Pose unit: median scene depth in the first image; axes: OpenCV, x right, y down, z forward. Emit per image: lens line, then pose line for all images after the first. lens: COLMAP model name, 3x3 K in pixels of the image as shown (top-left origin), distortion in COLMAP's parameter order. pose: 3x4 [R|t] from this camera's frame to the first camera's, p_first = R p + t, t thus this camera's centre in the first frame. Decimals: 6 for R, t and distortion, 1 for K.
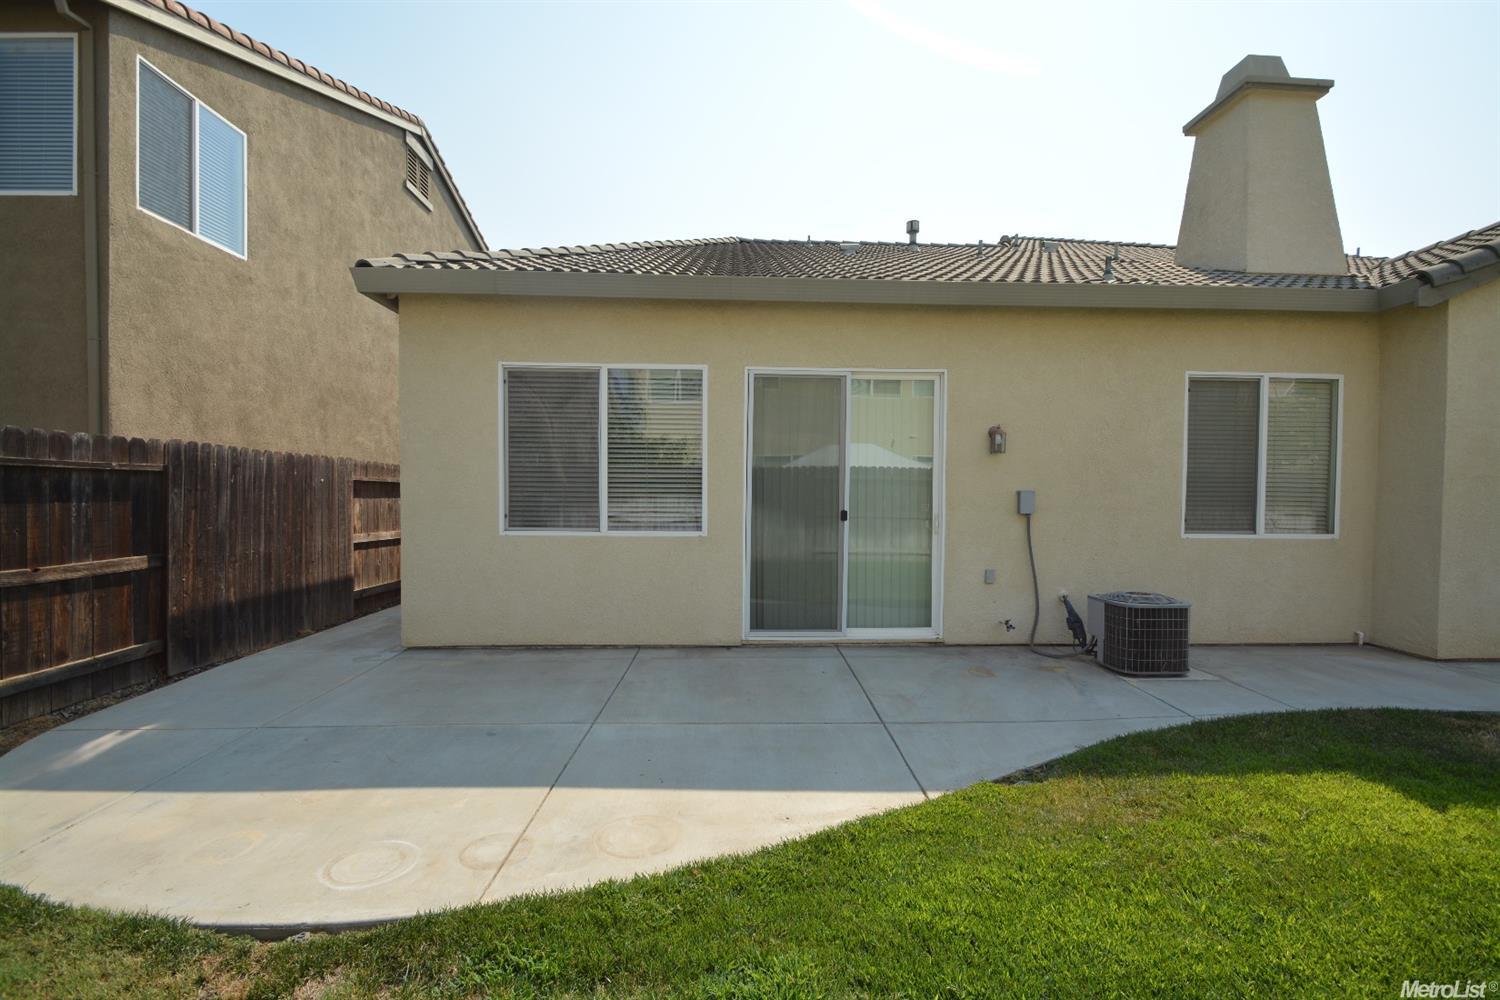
lens RADIAL K [[658.7, 0, 757.9], [0, 658.7, 510.5], [0, 0, 1]] dist [0.011033, -0.016444]
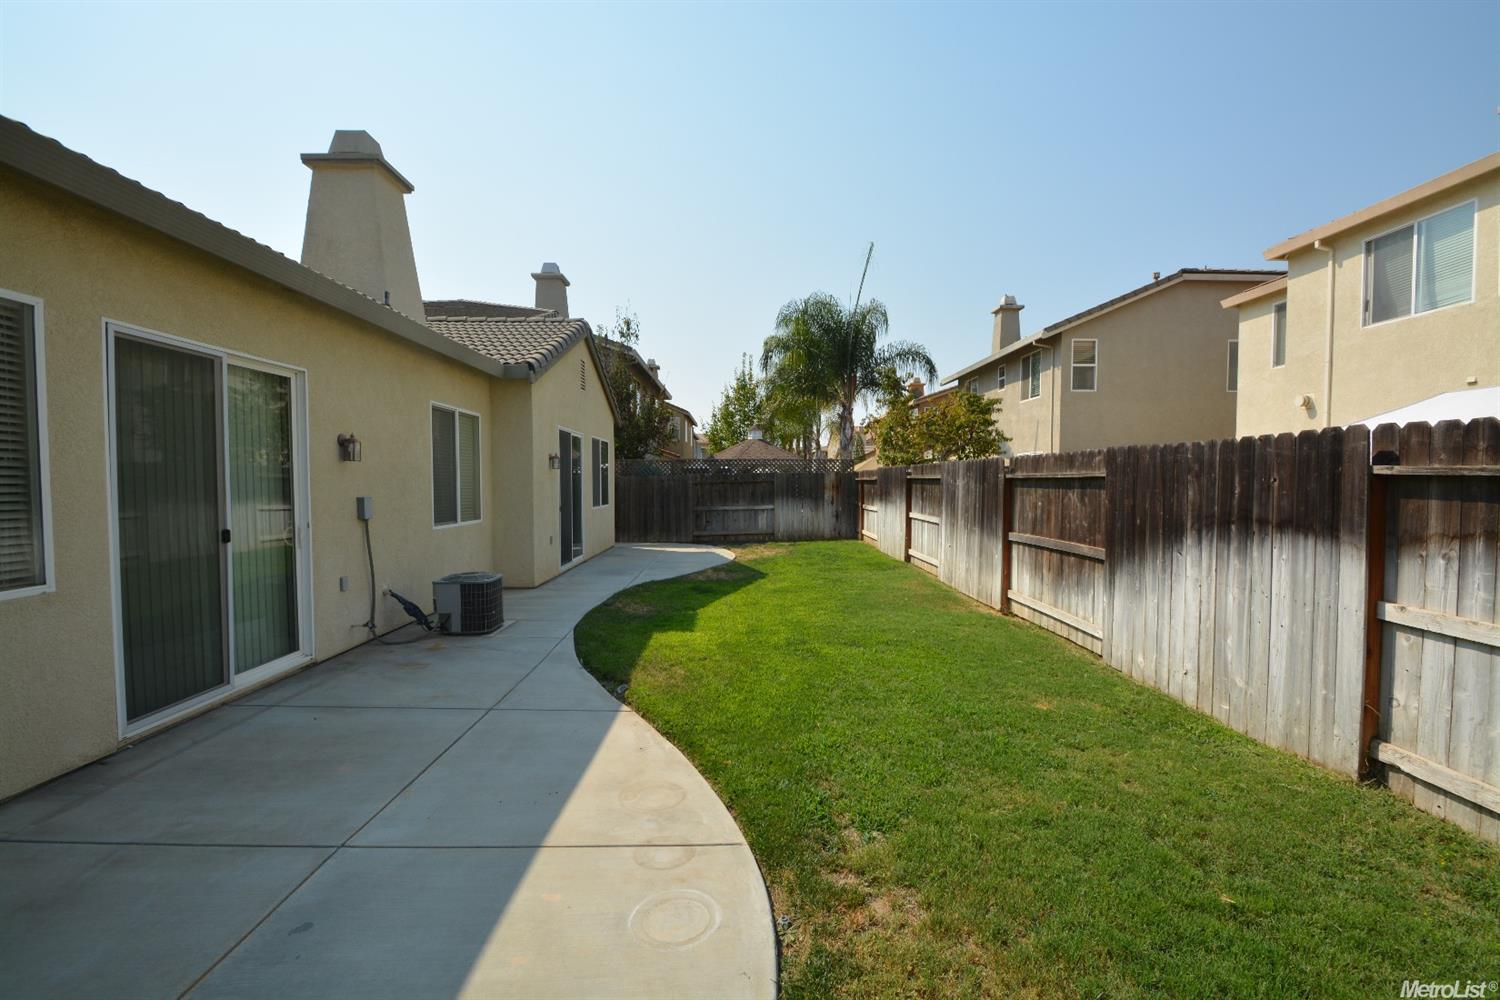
lens RADIAL K [[658.7, 0, 757.9], [0, 658.7, 510.5], [0, 0, 1]] dist [0.011033, -0.016444]
pose [[0.000813, -0.050443, 0.998727, -0.652411], [0.024450, 0.998429, 0.050408, -0.047005], [-0.999701, 0.024378, 0.002045, 0.367786]]
